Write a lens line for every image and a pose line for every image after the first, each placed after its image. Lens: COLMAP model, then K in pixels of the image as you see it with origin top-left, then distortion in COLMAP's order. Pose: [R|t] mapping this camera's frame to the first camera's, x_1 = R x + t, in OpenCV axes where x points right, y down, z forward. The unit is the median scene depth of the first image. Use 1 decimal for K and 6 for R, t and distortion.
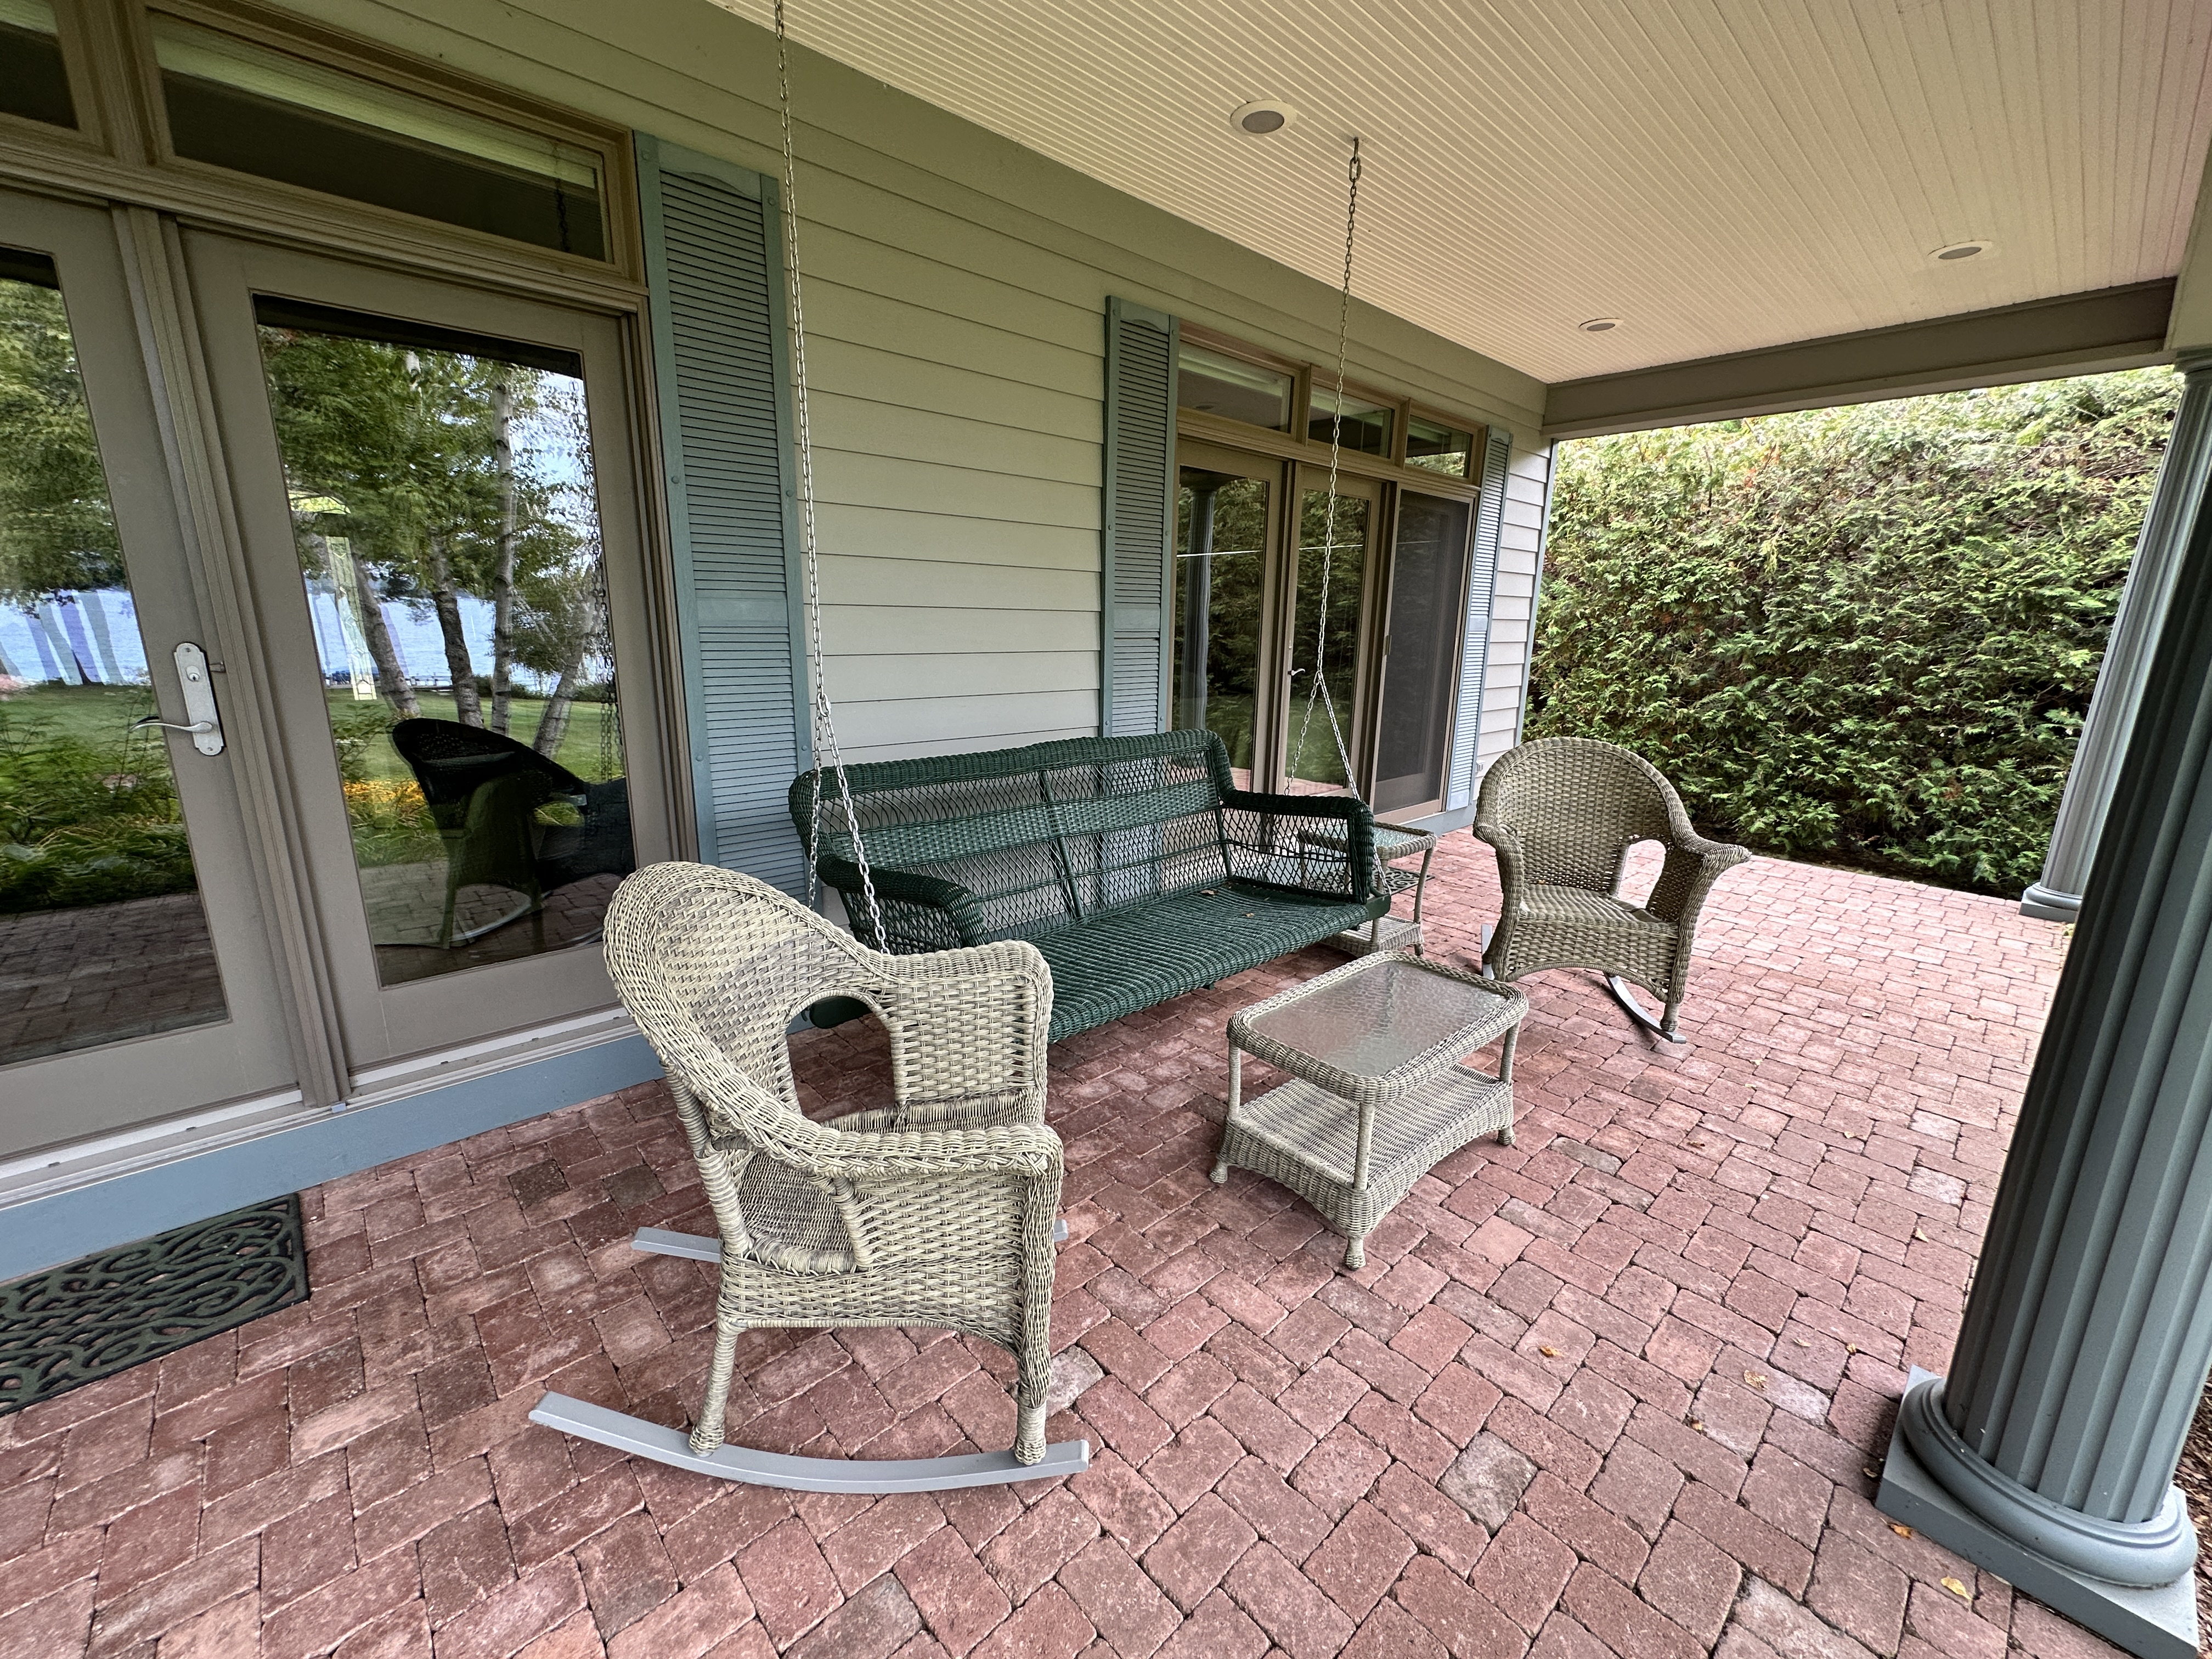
lens RADIAL K [[880.0, 0, 1108.3], [0, 880.0, 823.5], [0, 0, 1]] dist [-0.000767, 0.000484]
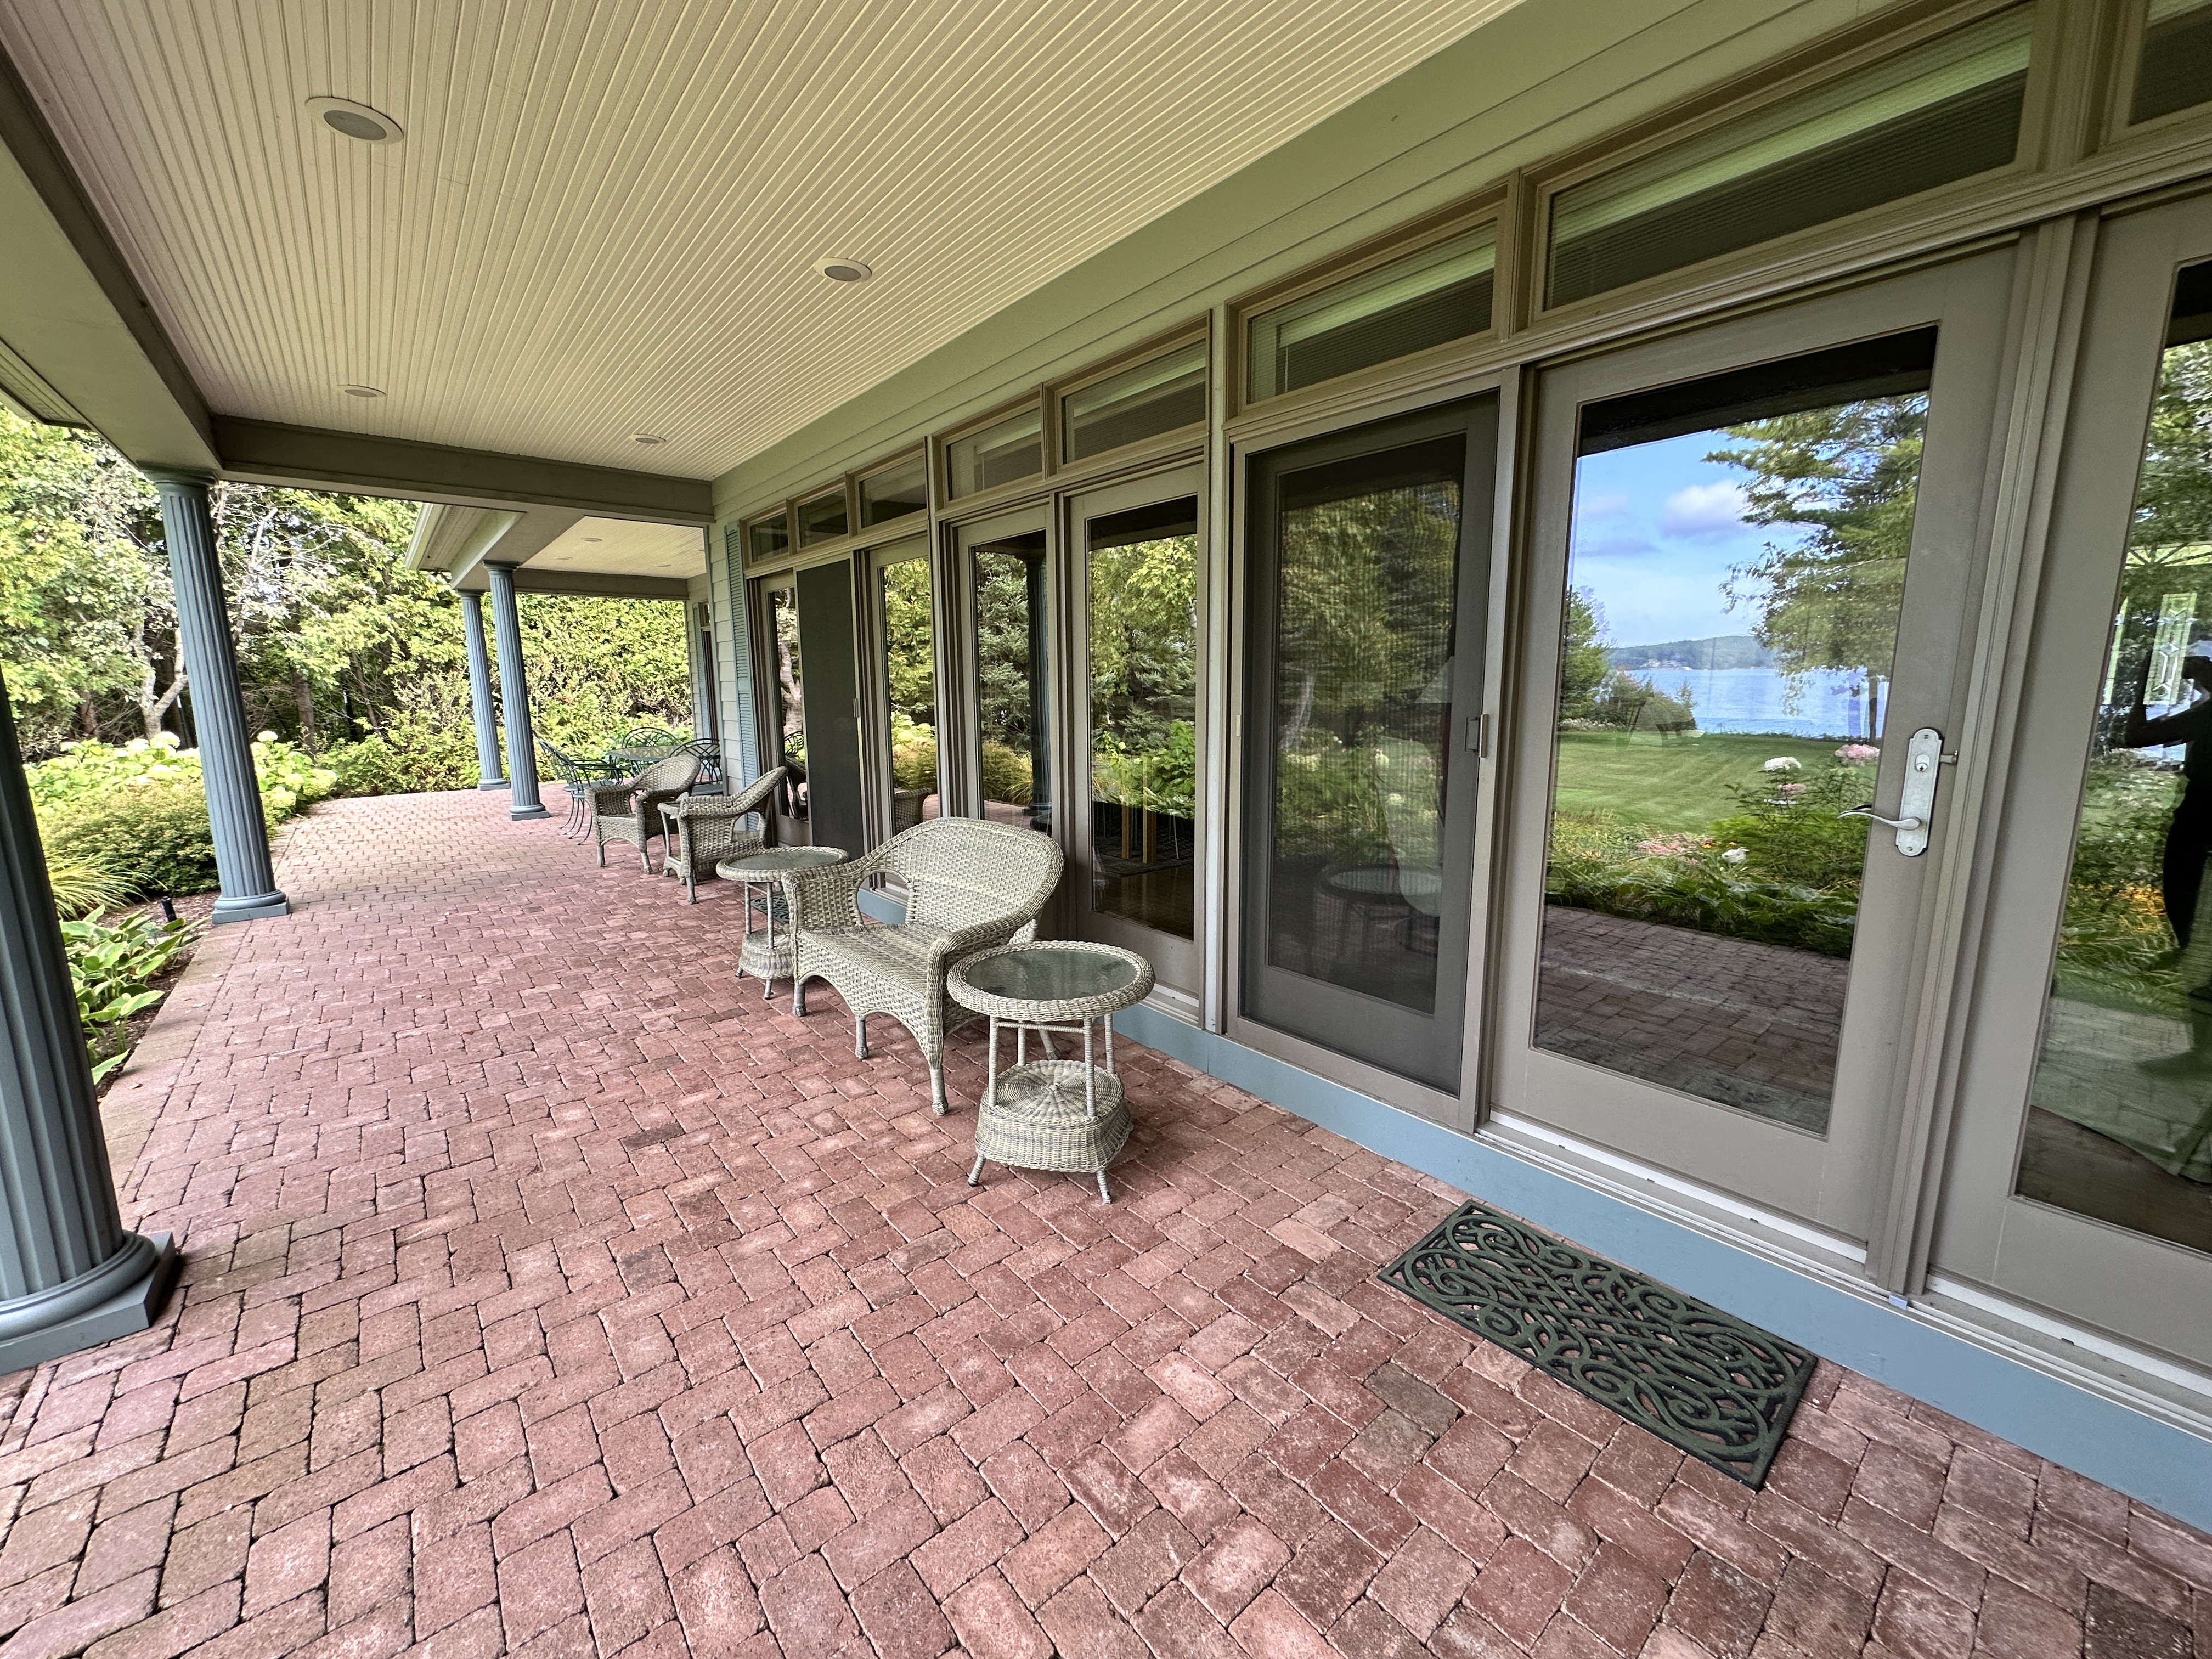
lens RADIAL K [[880.0, 0, 1108.7], [0, 880.0, 823.7], [0, 0, 1]] dist [-0.000767, 0.000484]
pose [[-0.049129, 0.147410, -0.987855, -0.121355], [-0.226708, 0.961588, 0.154765, -0.060832], [0.972723, 0.231558, -0.013823, 0.227594]]
